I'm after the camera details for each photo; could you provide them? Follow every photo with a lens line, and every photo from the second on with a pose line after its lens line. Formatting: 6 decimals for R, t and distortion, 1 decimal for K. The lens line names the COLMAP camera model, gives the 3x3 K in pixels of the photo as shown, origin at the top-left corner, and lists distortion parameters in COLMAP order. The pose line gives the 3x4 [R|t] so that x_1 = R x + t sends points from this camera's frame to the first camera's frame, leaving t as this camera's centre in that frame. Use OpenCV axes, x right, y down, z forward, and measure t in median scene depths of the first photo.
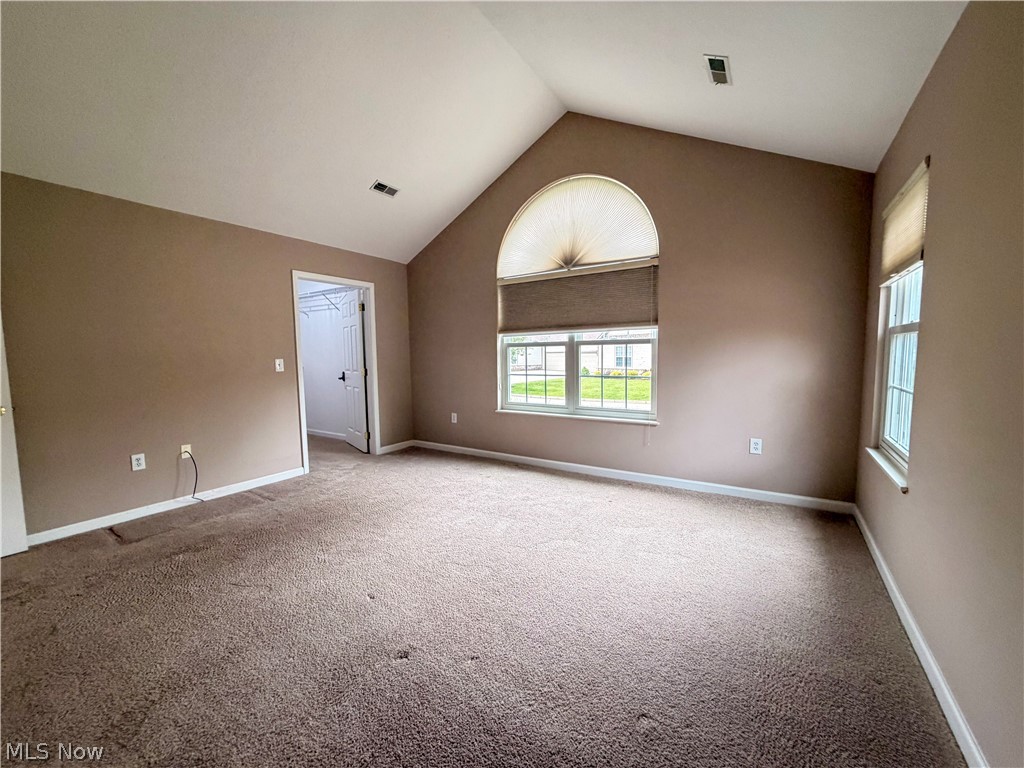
lens RADIAL K [[407.8, 0, 510.5], [0, 407.8, 387.3], [0, 0, 1]] dist [0.000389, 0.000122]
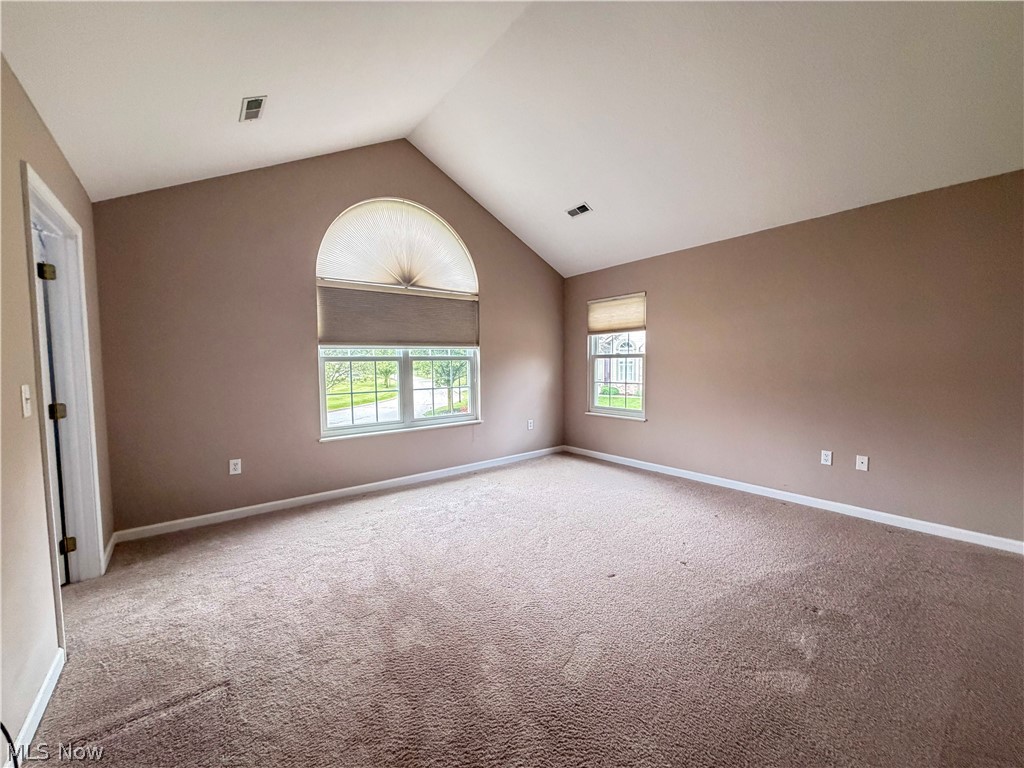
lens RADIAL K [[407.8, 0, 506.2], [0, 407.8, 387.8], [0, 0, 1]] dist [0.000389, 0.000122]
pose [[0.324588, -0.045988, 0.944737, -0.758626], [0.089467, 0.995832, 0.017737, -0.030581], [-0.941615, 0.078766, 0.327350, 0.437617]]
